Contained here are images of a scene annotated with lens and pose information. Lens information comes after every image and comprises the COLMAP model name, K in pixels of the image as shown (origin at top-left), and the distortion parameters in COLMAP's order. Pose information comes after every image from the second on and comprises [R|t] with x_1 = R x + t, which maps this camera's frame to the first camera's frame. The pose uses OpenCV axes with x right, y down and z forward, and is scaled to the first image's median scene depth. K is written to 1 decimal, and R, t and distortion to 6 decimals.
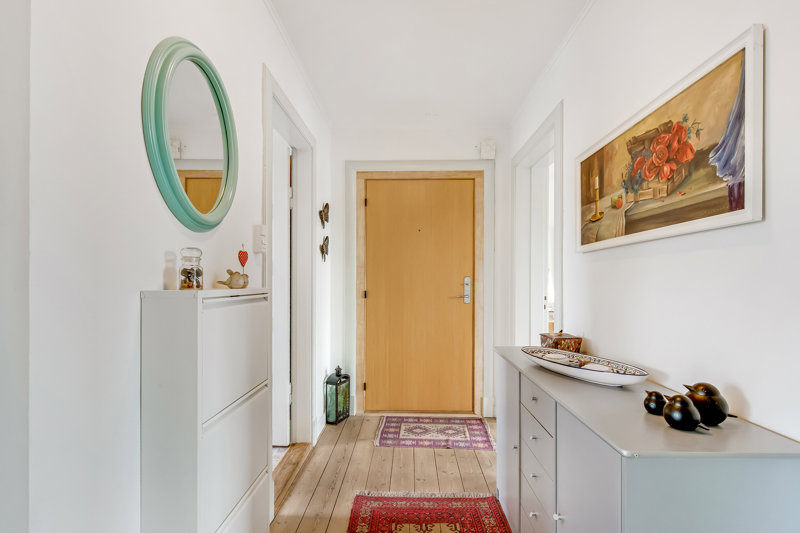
lens RADIAL K [[392.8, 0, 400.0], [0, 392.8, 266.5], [0, 0, 1]] dist [0.002441, 0.000457]
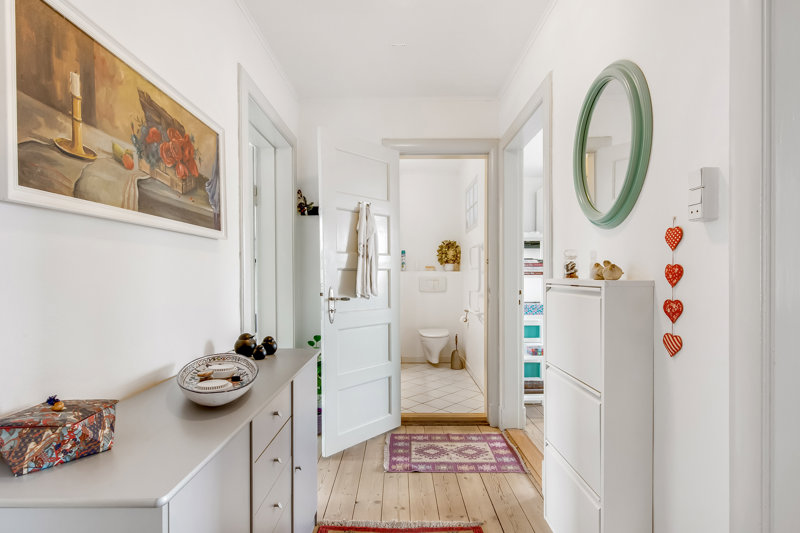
lens RADIAL K [[414.5, 0, 400.0], [0, 414.5, 266.5], [0, 0, 1]] dist [-0.000147, -0.000042]
pose [[-0.999536, 0.000706, -0.030443, 0.105290], [0.002368, 0.998505, -0.054609, 0.072049], [0.030359, -0.054656, -0.998044, 1.886991]]
